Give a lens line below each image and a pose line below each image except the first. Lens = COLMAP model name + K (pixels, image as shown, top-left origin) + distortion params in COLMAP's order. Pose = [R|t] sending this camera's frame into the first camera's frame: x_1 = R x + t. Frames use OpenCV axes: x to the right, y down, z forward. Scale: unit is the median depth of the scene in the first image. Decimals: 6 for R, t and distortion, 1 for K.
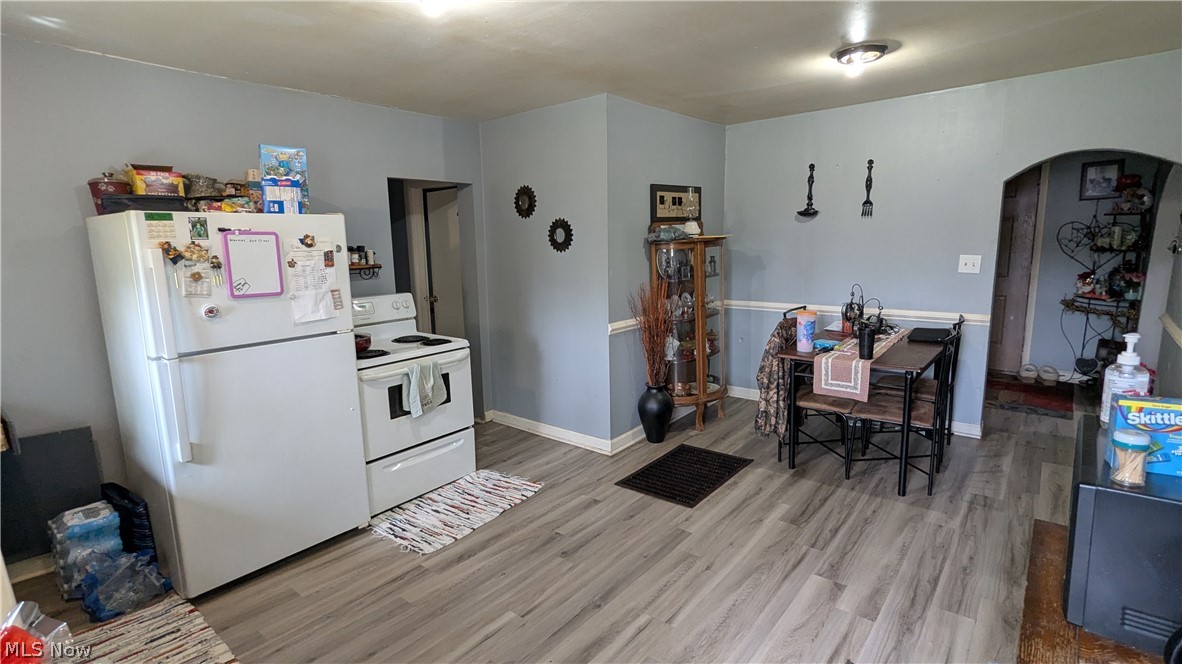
lens RADIAL K [[560.1, 0, 593.8], [0, 560.1, 330.3], [0, 0, 1]] dist [-0.001565, 0.001060]
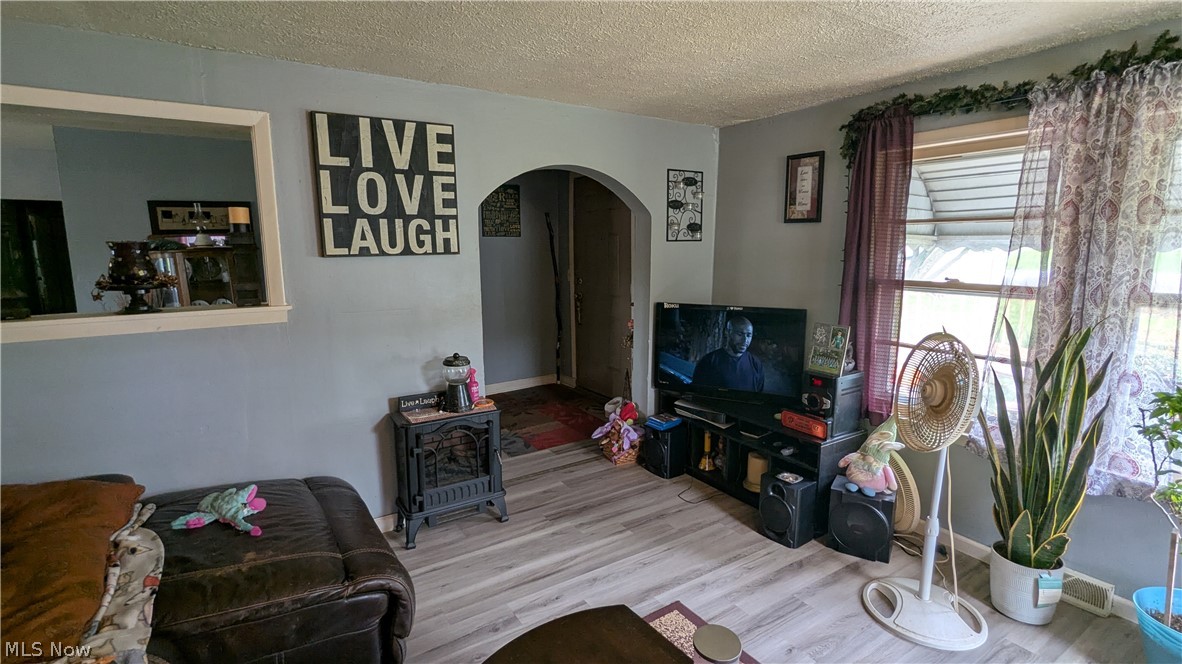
lens RADIAL K [[560.1, 0, 593.8], [0, 560.1, 330.3], [0, 0, 1]] dist [-0.001565, 0.001060]
pose [[0.957007, 0.055861, -0.284635, 1.902301], [-0.058538, 0.998285, -0.000897, -0.073757], [0.284097, 0.017521, 0.958635, 0.251833]]
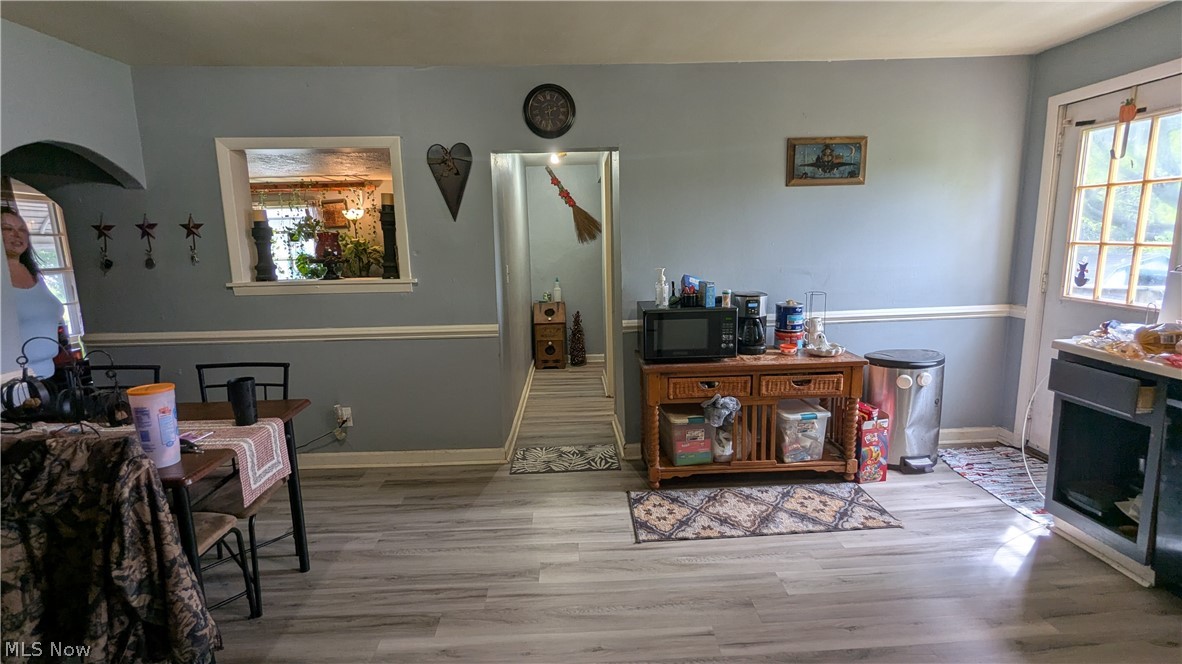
lens RADIAL K [[560.1, 0, 593.8], [0, 560.1, 330.3], [0, 0, 1]] dist [-0.001565, 0.001060]
pose [[-0.669750, -0.087498, 0.737414, -0.300370], [0.157882, 0.953552, 0.256539, -0.181518], [-0.725609, 0.288241, -0.624827, 1.253751]]
